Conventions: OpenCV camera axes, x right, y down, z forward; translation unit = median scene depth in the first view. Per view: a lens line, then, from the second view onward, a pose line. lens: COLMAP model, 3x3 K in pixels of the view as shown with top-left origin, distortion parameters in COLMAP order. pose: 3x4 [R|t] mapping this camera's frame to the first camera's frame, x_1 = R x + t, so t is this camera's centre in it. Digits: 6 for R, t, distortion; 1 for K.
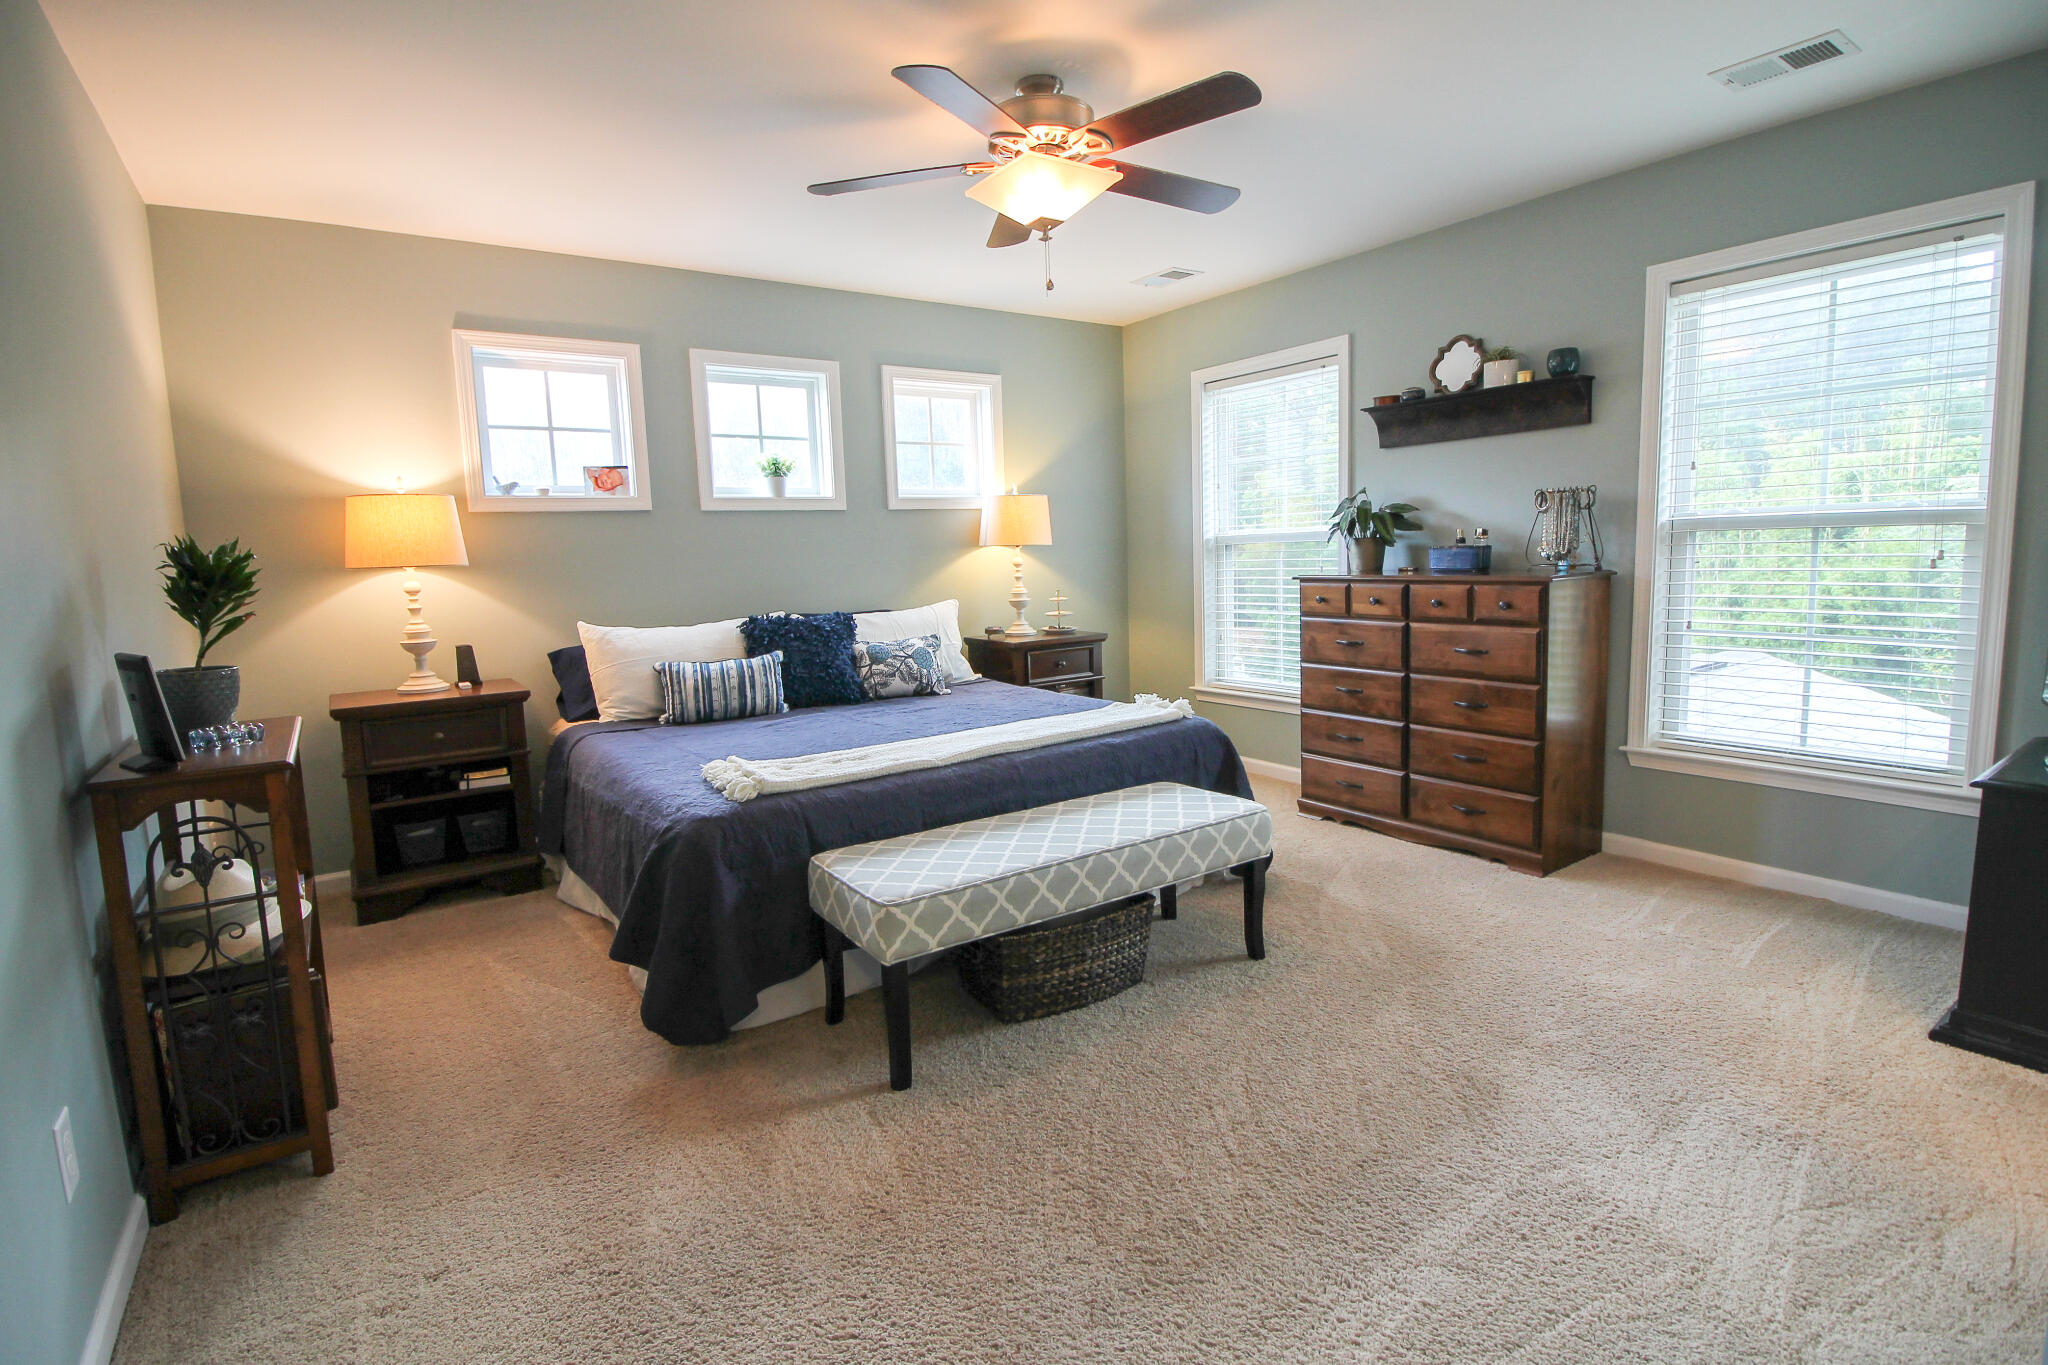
lens RADIAL K [[971.7, 0, 1028.0], [0, 971.7, 676.2], [0, 0, 1]] dist [-0.000791, -0.014540]
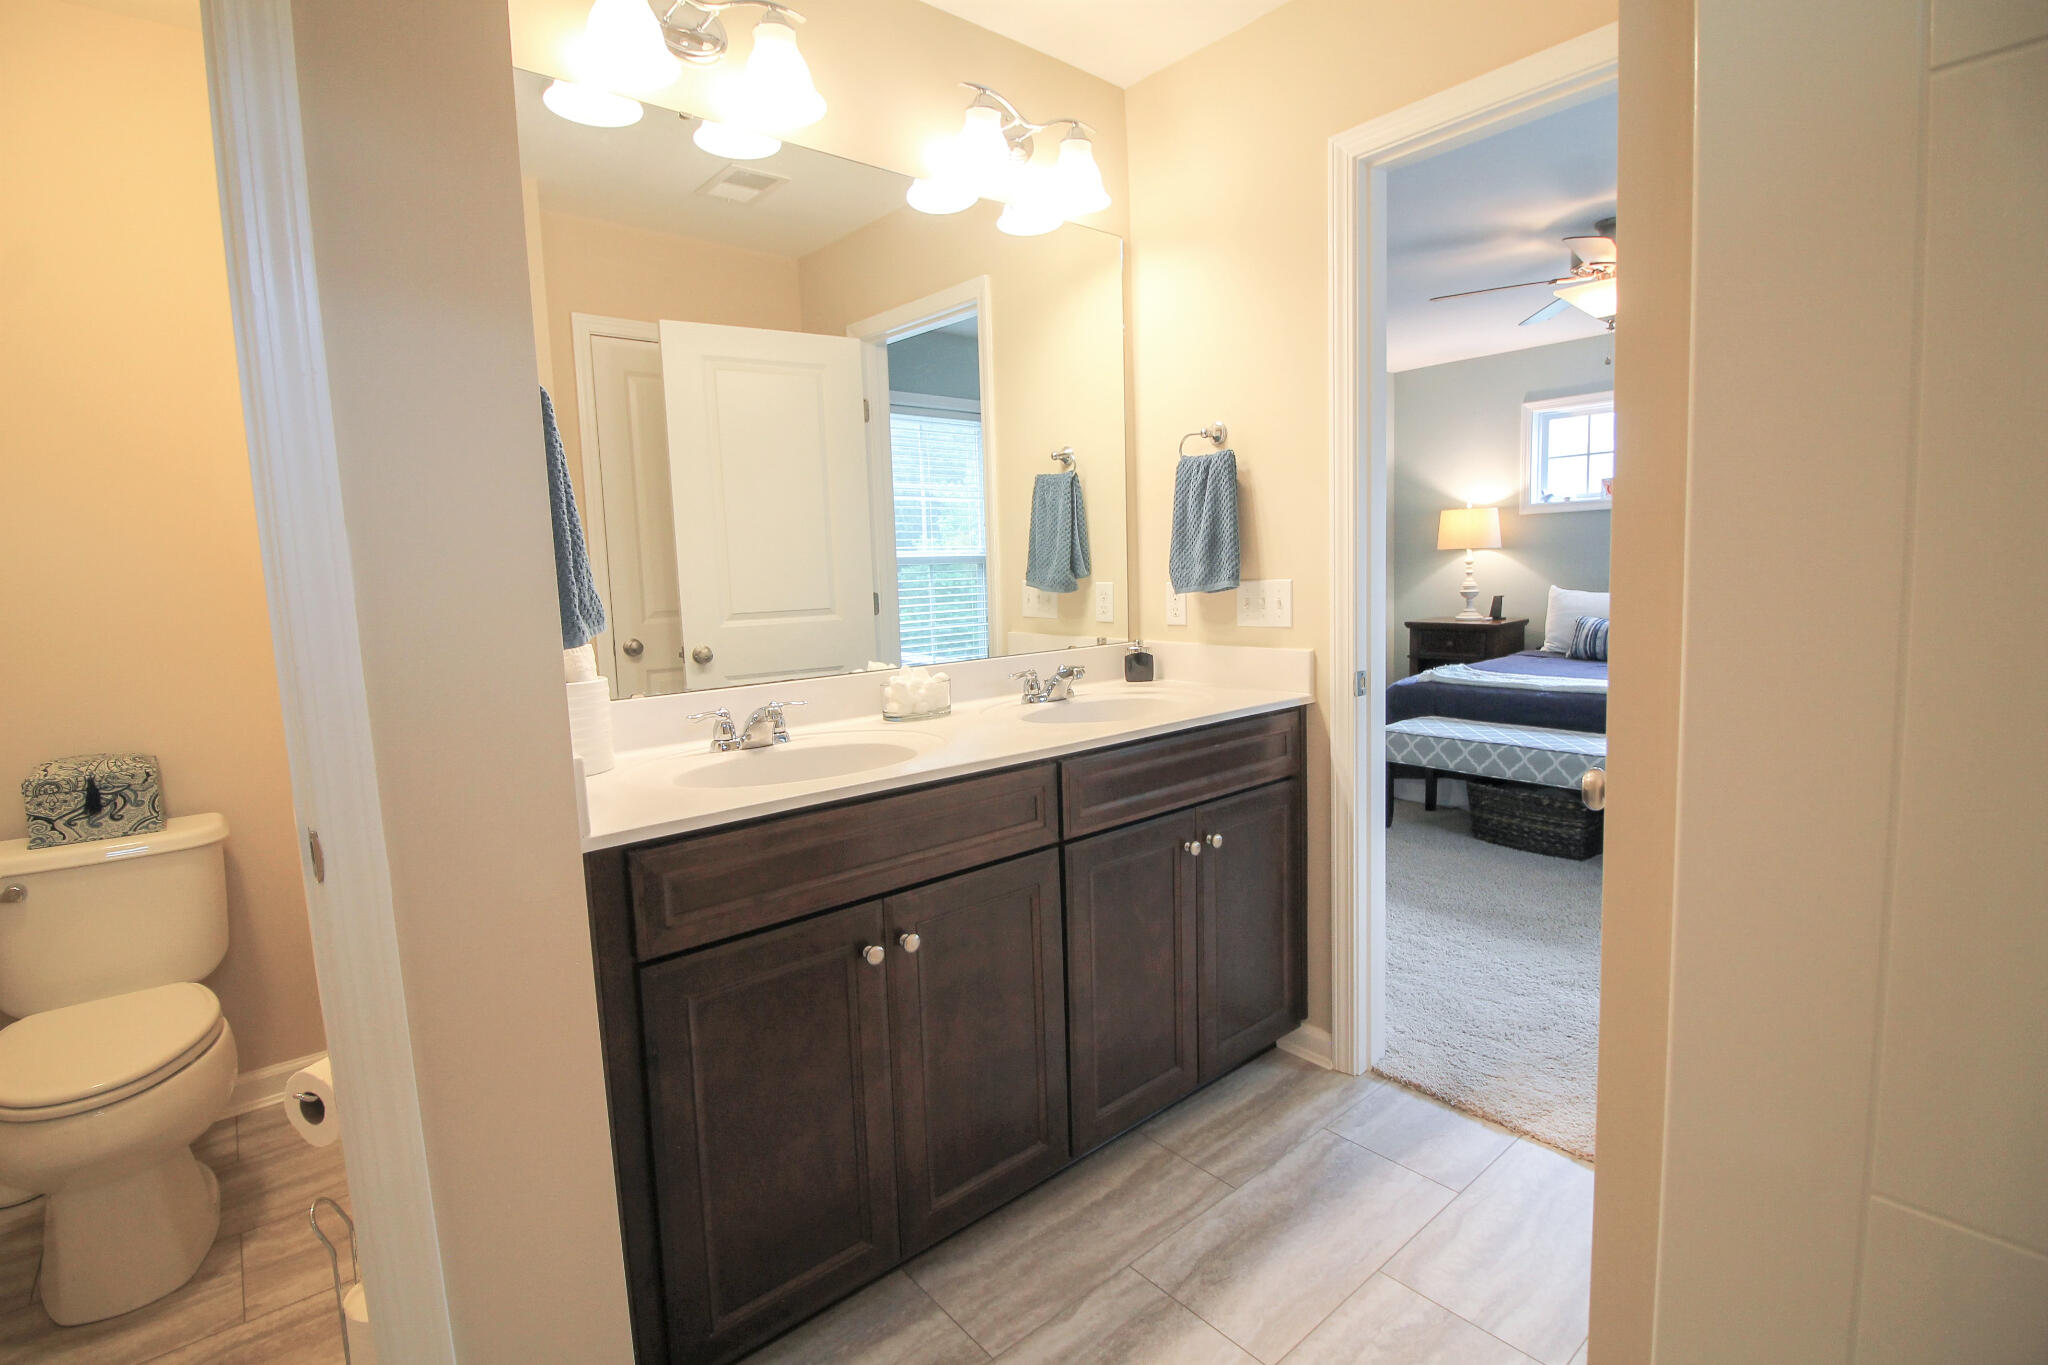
lens RADIAL K [[971.7, 0, 1028.0], [0, 971.7, 676.2], [0, 0, 1]] dist [-0.000791, -0.014540]
pose [[0.095846, 0.146547, -0.984549, 1.008975], [-0.098423, 0.985651, 0.137129, -0.044821], [0.990518, 0.083759, 0.108895, 0.028447]]
